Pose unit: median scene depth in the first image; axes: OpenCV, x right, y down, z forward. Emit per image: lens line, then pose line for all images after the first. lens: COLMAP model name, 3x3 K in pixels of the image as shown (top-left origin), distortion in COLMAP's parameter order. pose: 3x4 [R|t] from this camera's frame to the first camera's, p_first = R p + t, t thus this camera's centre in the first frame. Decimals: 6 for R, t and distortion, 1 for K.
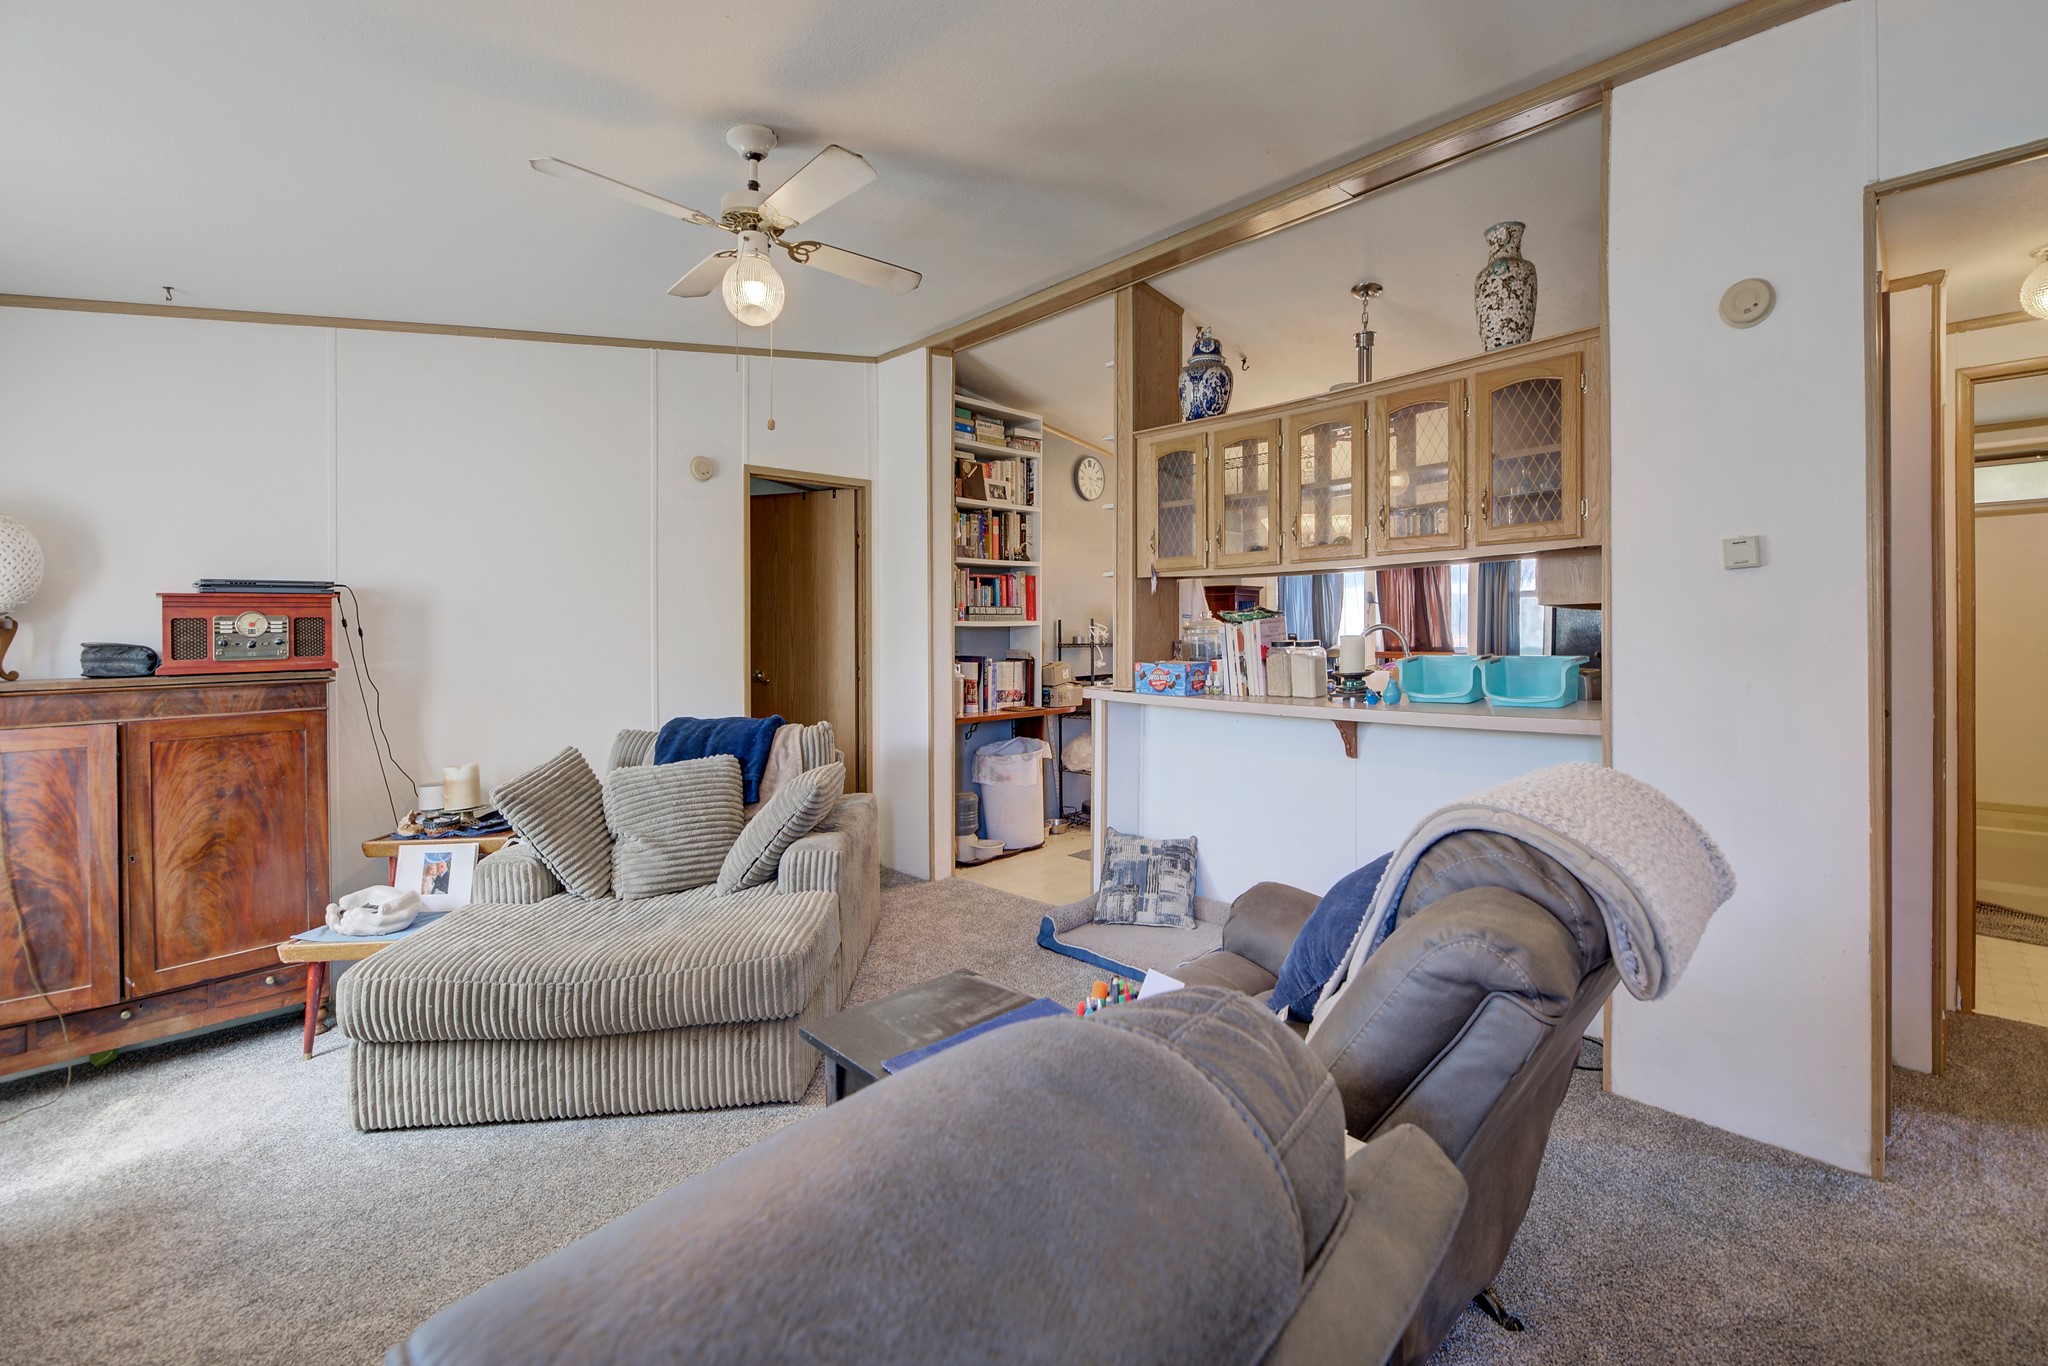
lens RADIAL K [[827.0, 0, 1080.4], [0, 827.0, 644.3], [0, 0, 1]] dist [-0.000669, -0.000038]
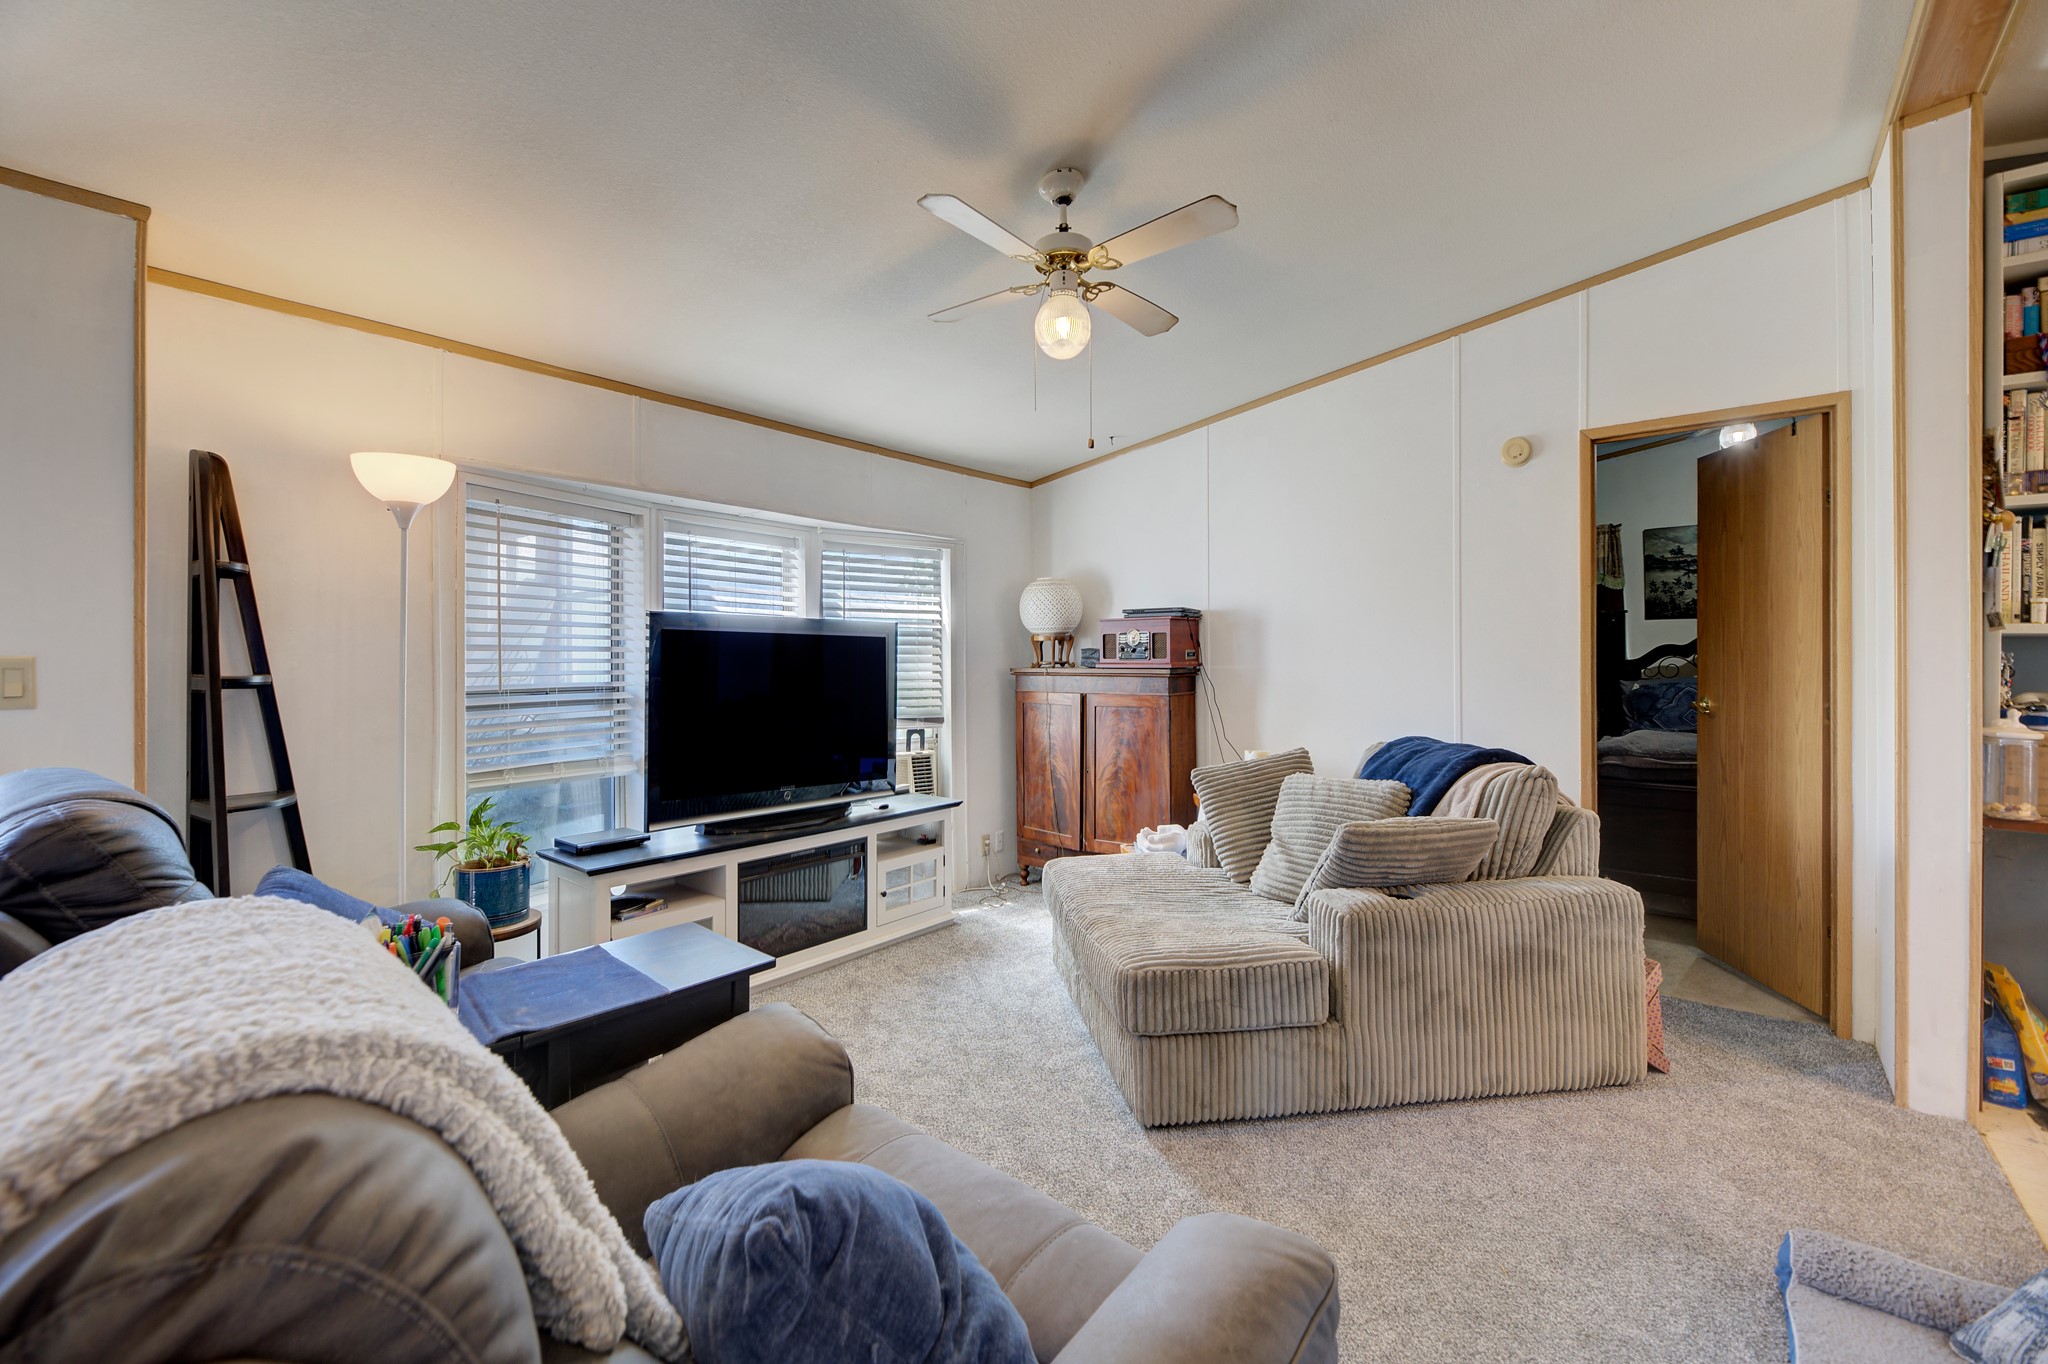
lens RADIAL K [[827.0, 0, 1080.4], [0, 827.0, 643.3], [0, 0, 1]] dist [-0.000669, -0.000038]
pose [[0.103074, -0.004862, -0.994662, 0.535456], [-0.021046, 0.999754, -0.007068, 0.001318], [0.994451, 0.021663, 0.102947, 0.725481]]
